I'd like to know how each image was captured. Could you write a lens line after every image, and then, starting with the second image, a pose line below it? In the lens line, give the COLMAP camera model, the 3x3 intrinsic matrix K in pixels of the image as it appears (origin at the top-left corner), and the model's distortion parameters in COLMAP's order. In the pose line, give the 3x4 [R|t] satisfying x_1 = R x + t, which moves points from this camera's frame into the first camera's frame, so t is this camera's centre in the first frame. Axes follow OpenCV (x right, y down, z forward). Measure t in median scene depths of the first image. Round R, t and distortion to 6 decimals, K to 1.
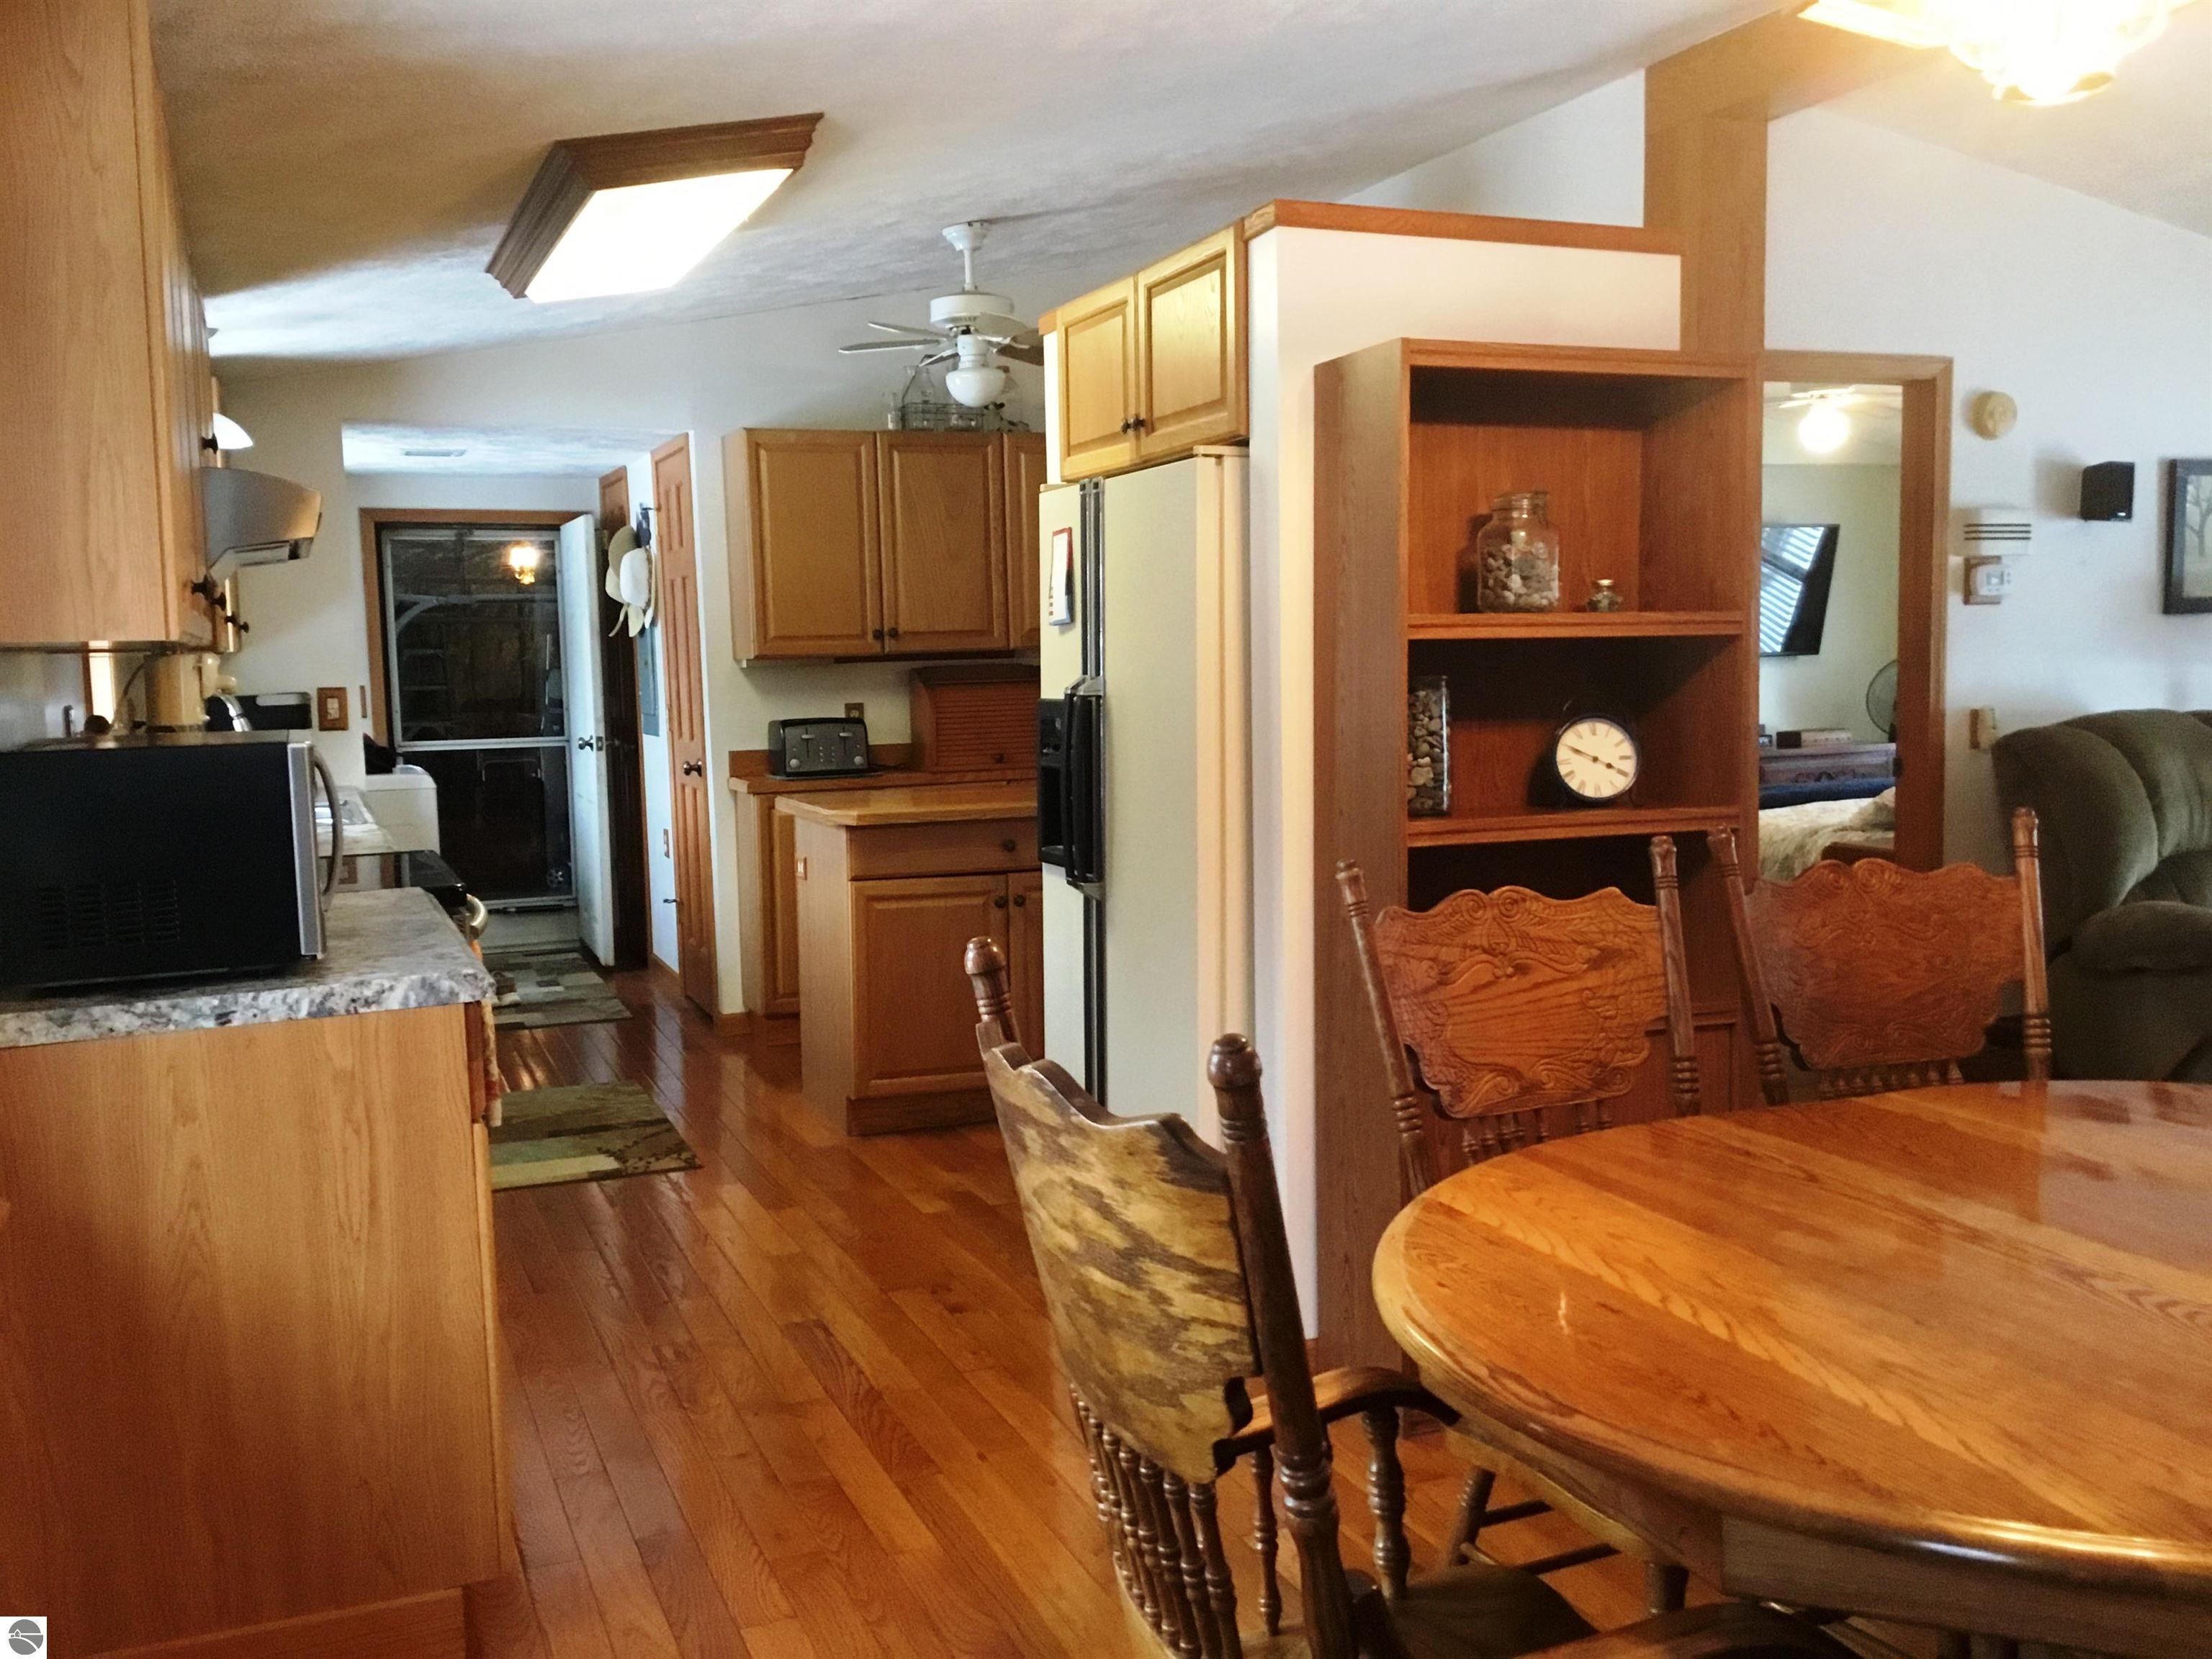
lens RADIAL K [[1981.3, 0, 1091.1], [0, 1981.3, 816.9], [0, 0, 1]] dist [0.099932, -0.169807]
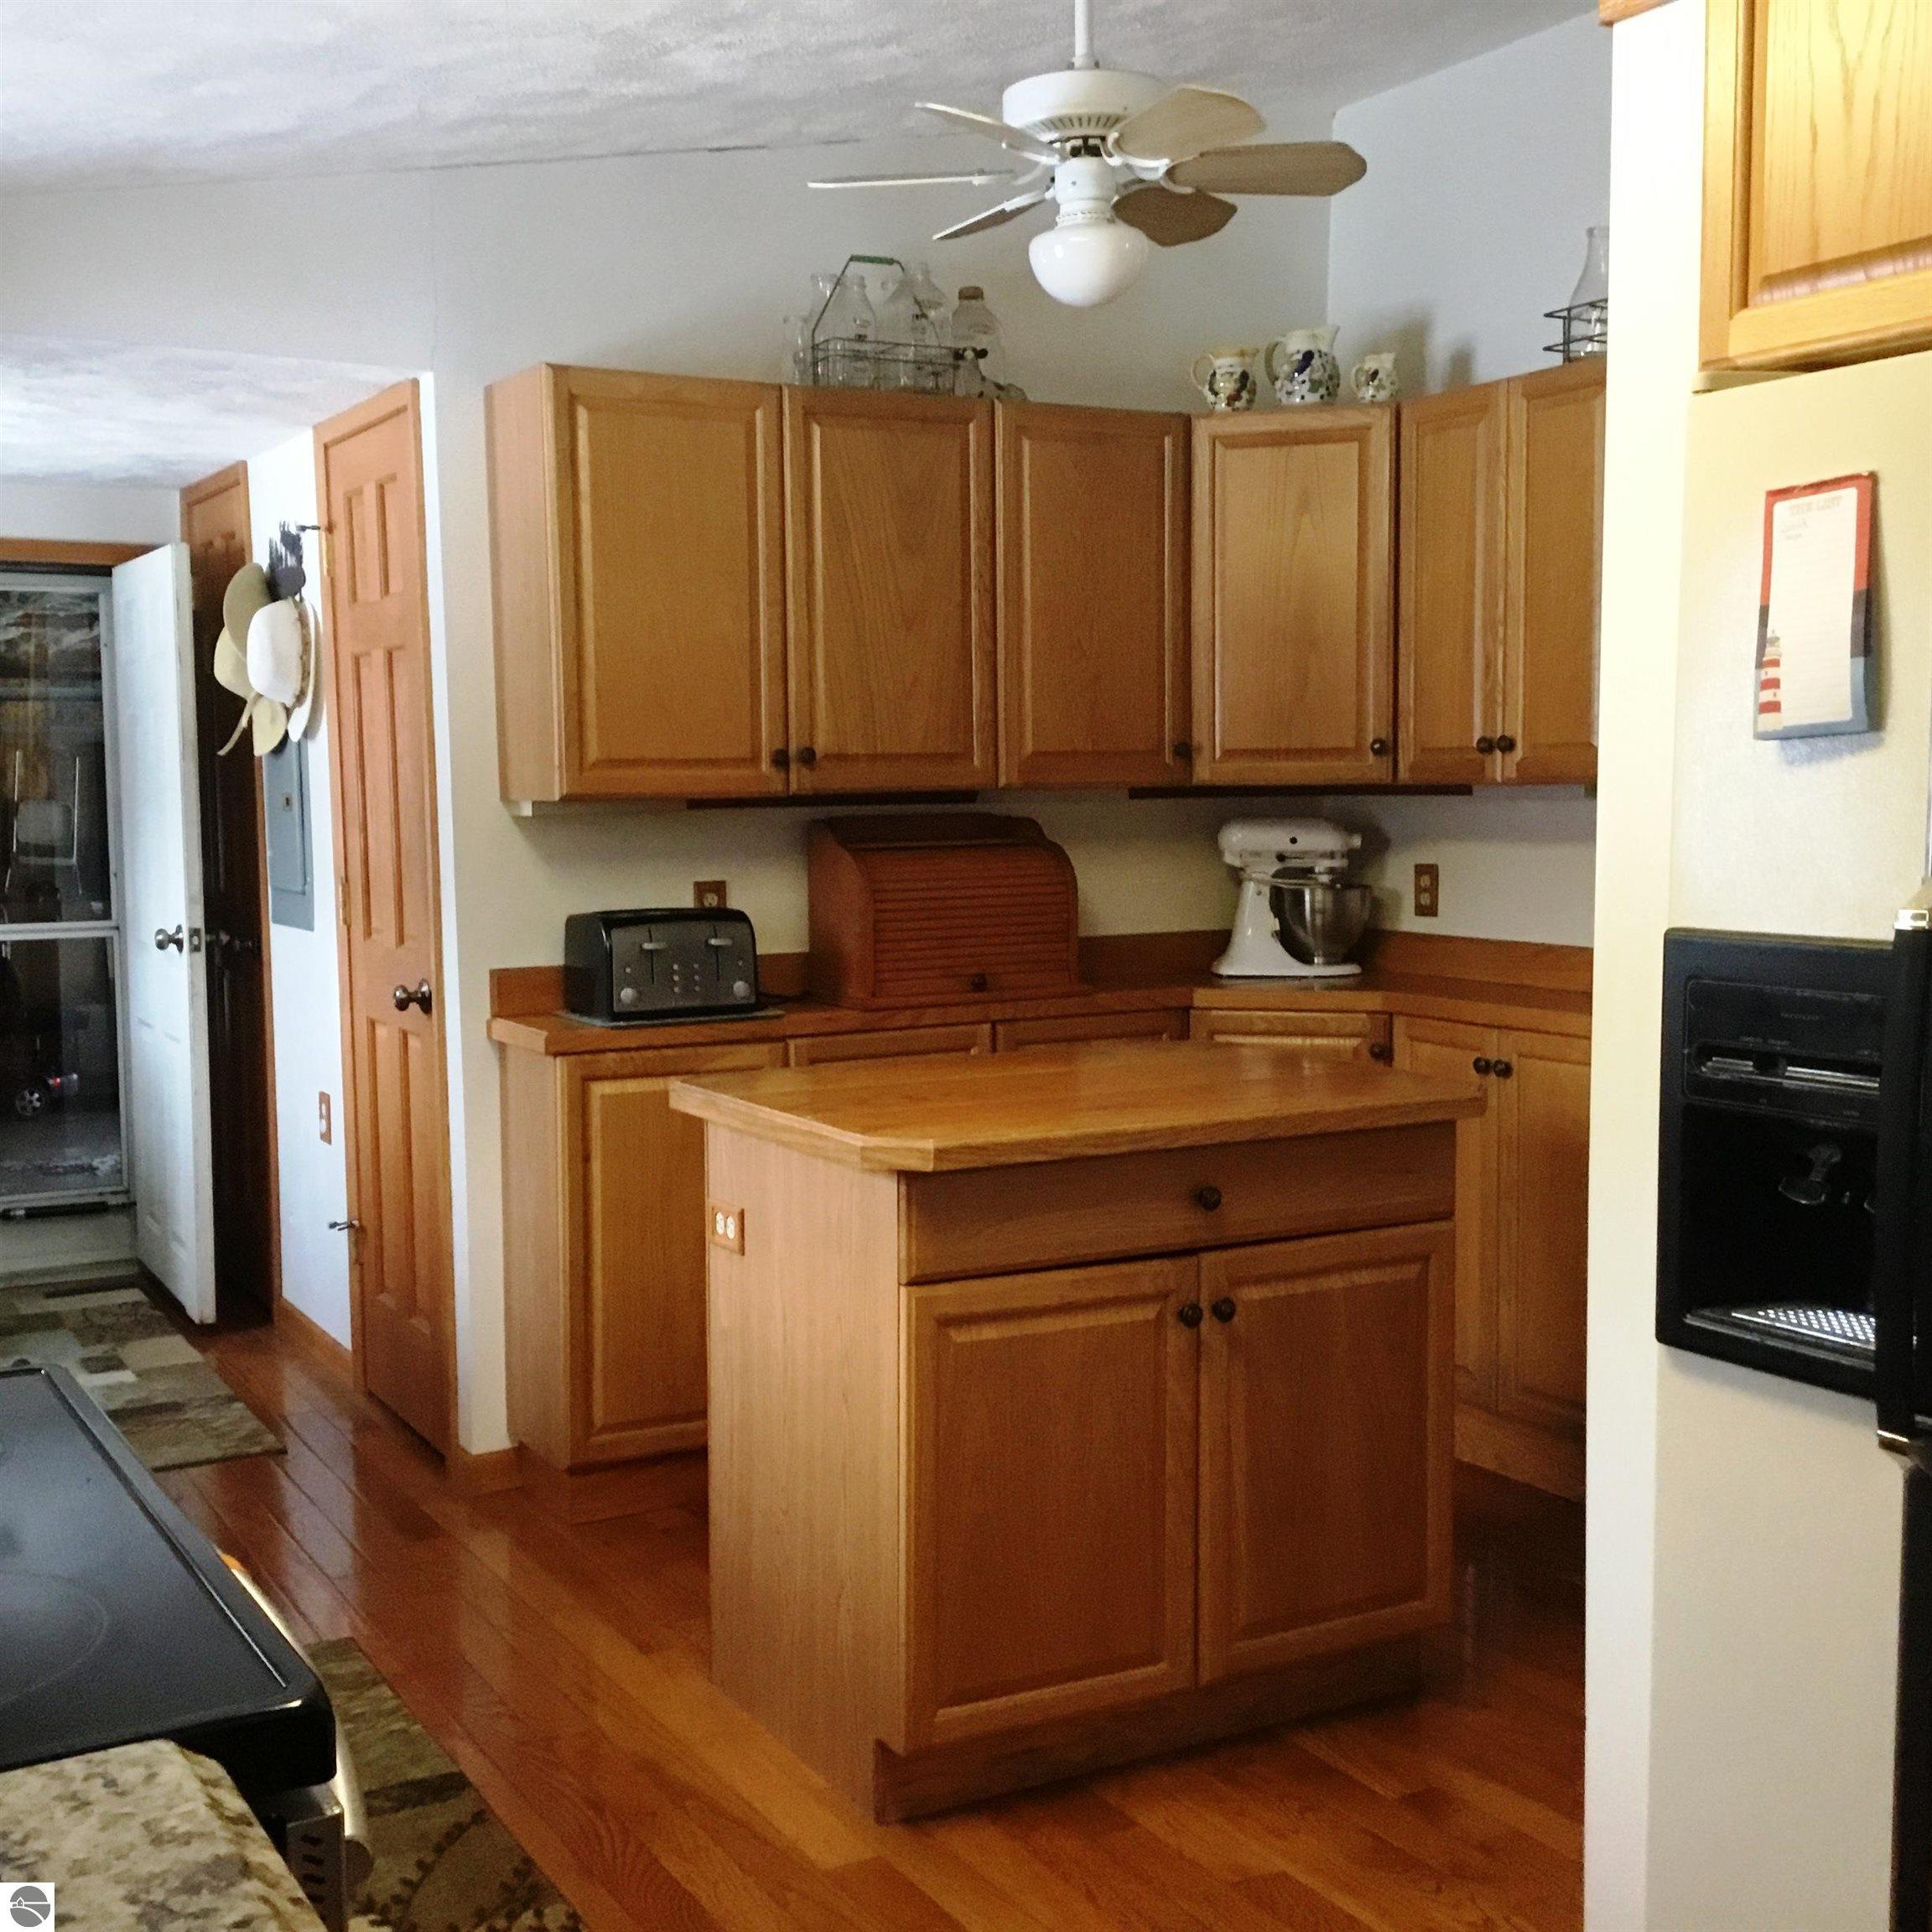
lens RADIAL K [[2375.5, 0, 963.1], [0, 2375.5, 954.6], [0, 0, 1]] dist [0.142215, -0.329839]
pose [[0.992020, 0.003884, 0.126020, -0.135197], [-0.002336, 0.999920, -0.012433, -0.029070], [-0.126058, 0.012039, 0.991950, 0.335190]]
